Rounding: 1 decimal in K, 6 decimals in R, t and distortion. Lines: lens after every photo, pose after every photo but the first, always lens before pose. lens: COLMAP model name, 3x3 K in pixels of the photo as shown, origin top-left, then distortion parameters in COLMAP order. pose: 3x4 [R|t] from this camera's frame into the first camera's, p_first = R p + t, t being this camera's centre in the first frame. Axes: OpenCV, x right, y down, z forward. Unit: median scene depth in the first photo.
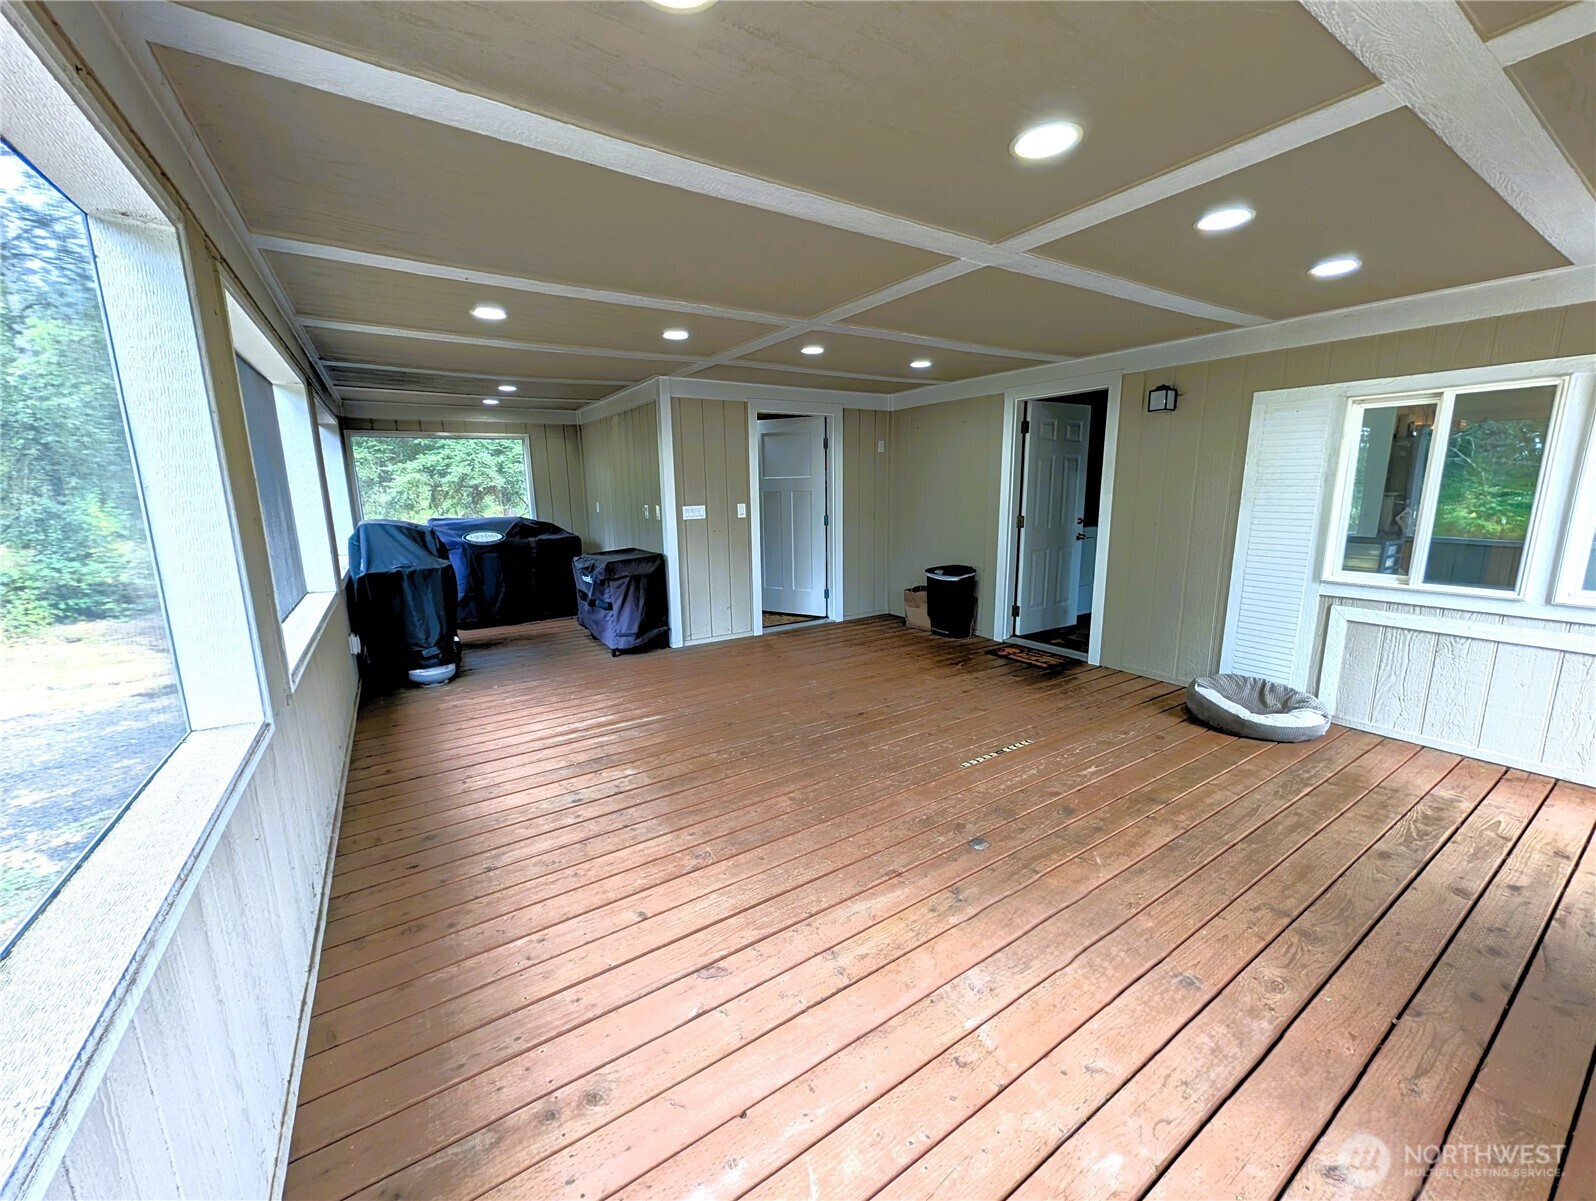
lens RADIAL K [[612.2, 0, 790.2], [0, 612.2, 600.1], [0, 0, 1]] dist [0.000367, 0.000068]
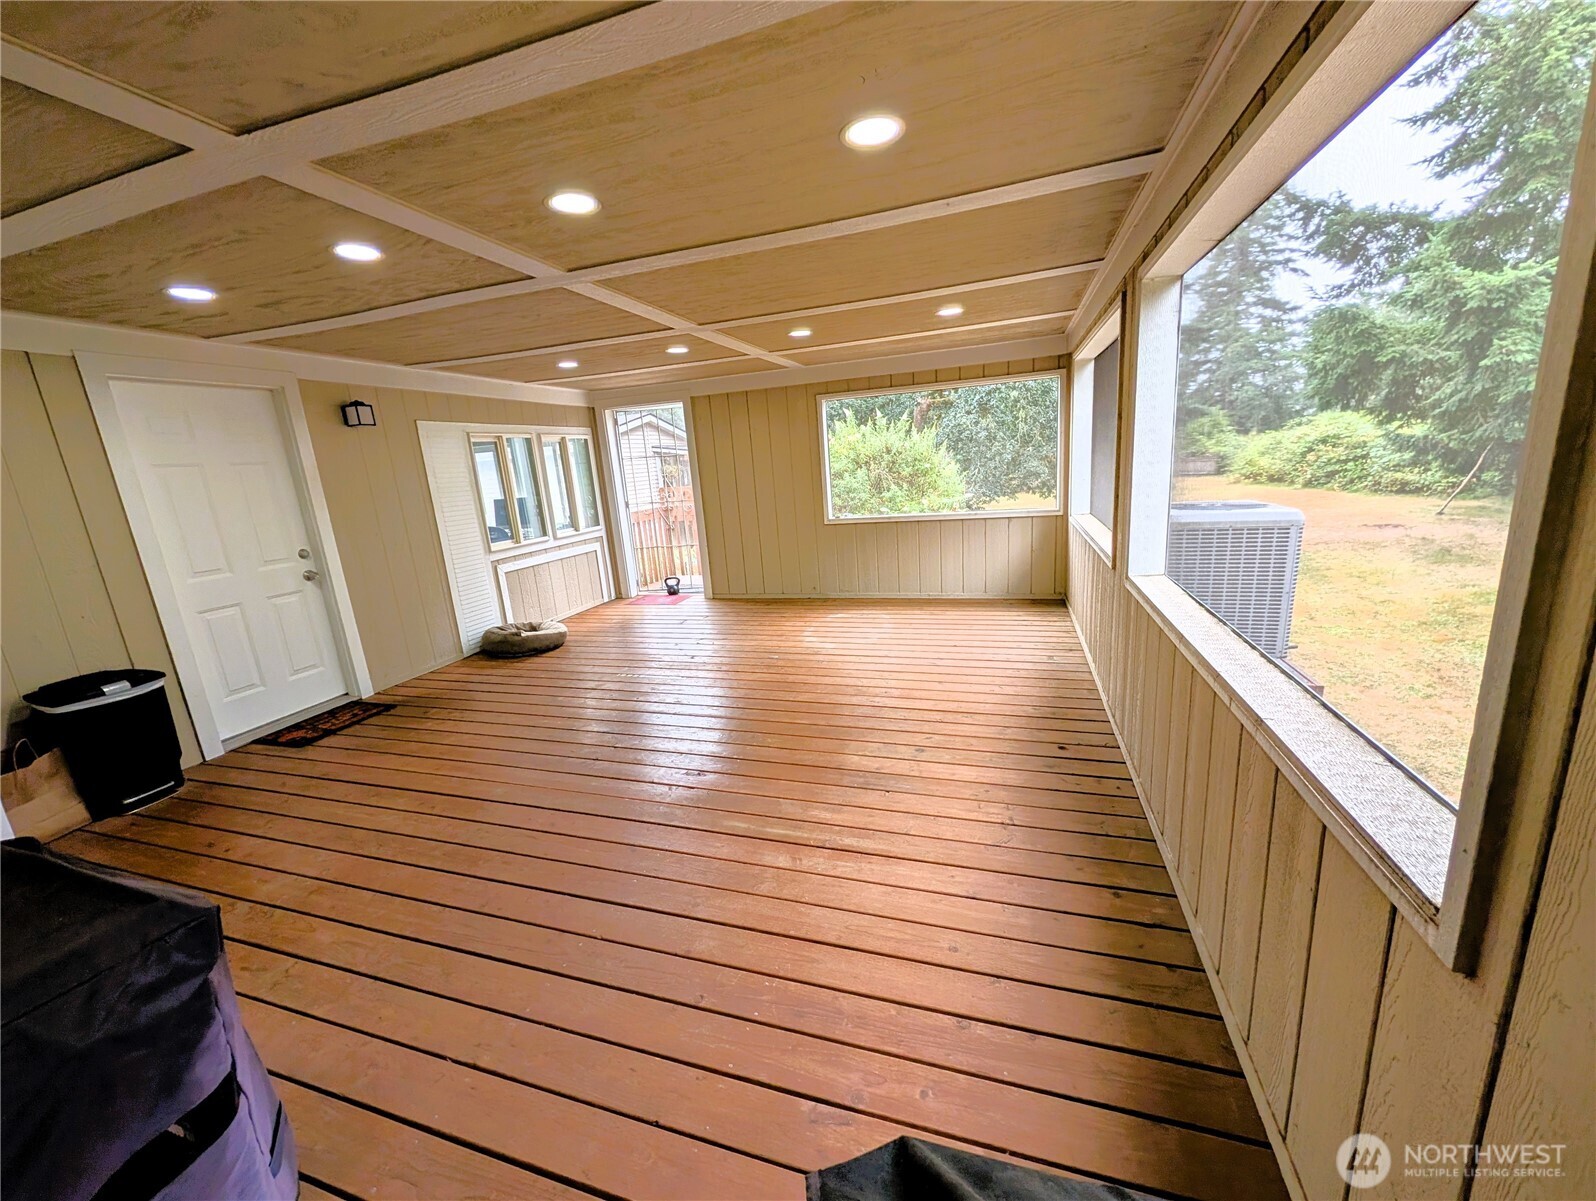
lens RADIAL K [[612.2, 0, 798.2], [0, 612.2, 598.5], [0, 0, 1]] dist [0.000367, 0.000068]
pose [[-0.629377, -0.113727, 0.768733, -0.734421], [0.224526, 0.920431, 0.319993, -0.220012], [-0.743958, 0.373997, -0.553763, 1.205822]]
